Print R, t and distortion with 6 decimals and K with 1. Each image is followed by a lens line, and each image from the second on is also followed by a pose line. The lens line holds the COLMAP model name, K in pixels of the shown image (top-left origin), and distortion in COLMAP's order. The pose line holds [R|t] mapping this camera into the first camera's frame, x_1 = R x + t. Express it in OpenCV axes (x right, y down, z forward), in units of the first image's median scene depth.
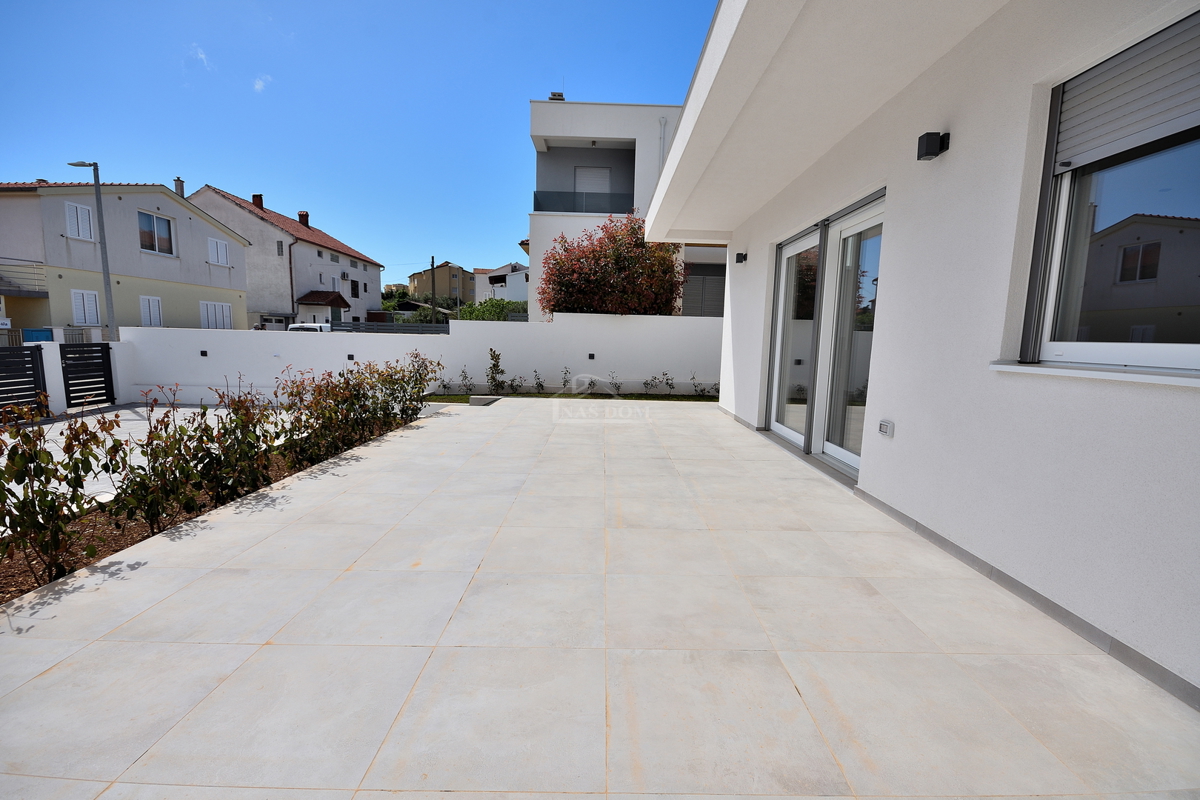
lens RADIAL K [[531.9, 0, 593.8], [0, 531.9, 405.1], [0, 0, 1]] dist [0.001979, -0.003541]
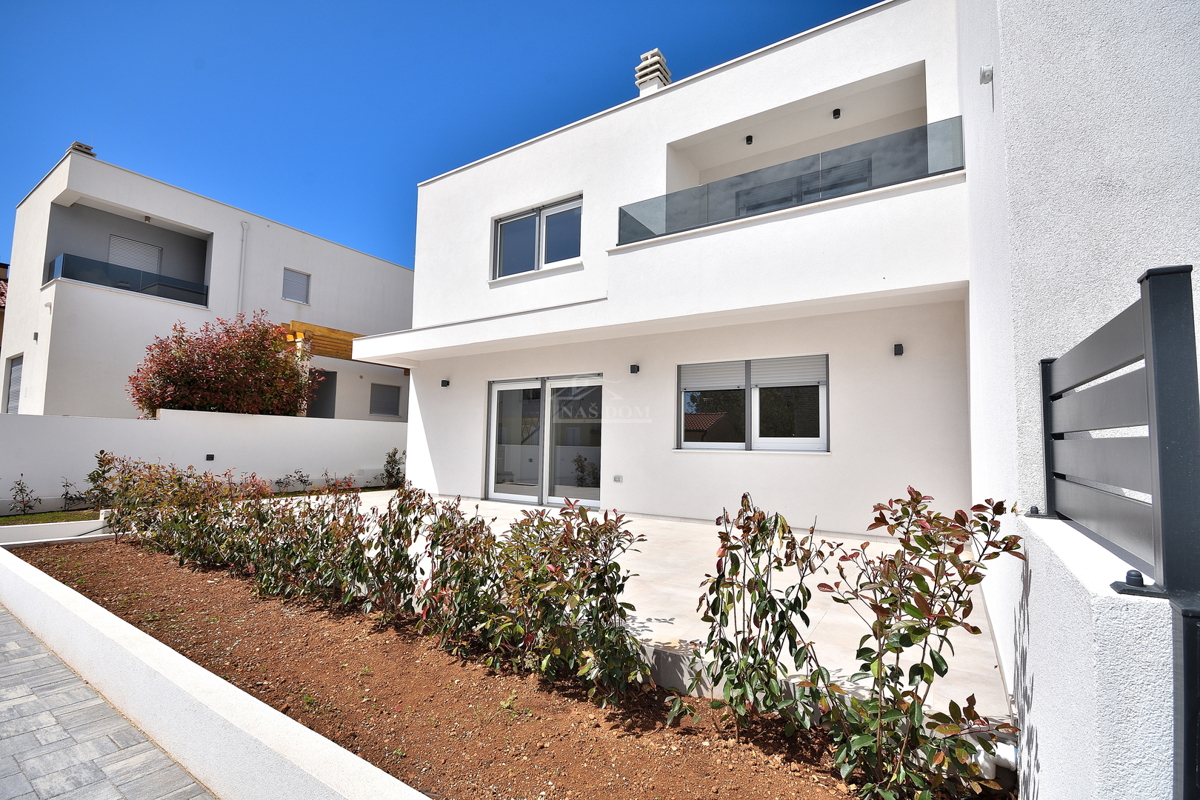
lens RADIAL K [[531.9, 0, 589.6], [0, 531.9, 408.4], [0, 0, 1]] dist [0.001979, -0.003541]
pose [[0.546797, 0.047023, 0.835944, -0.131372], [0.099799, 0.987643, -0.120835, 0.000621], [-0.831296, 0.149499, 0.535347, -0.016873]]
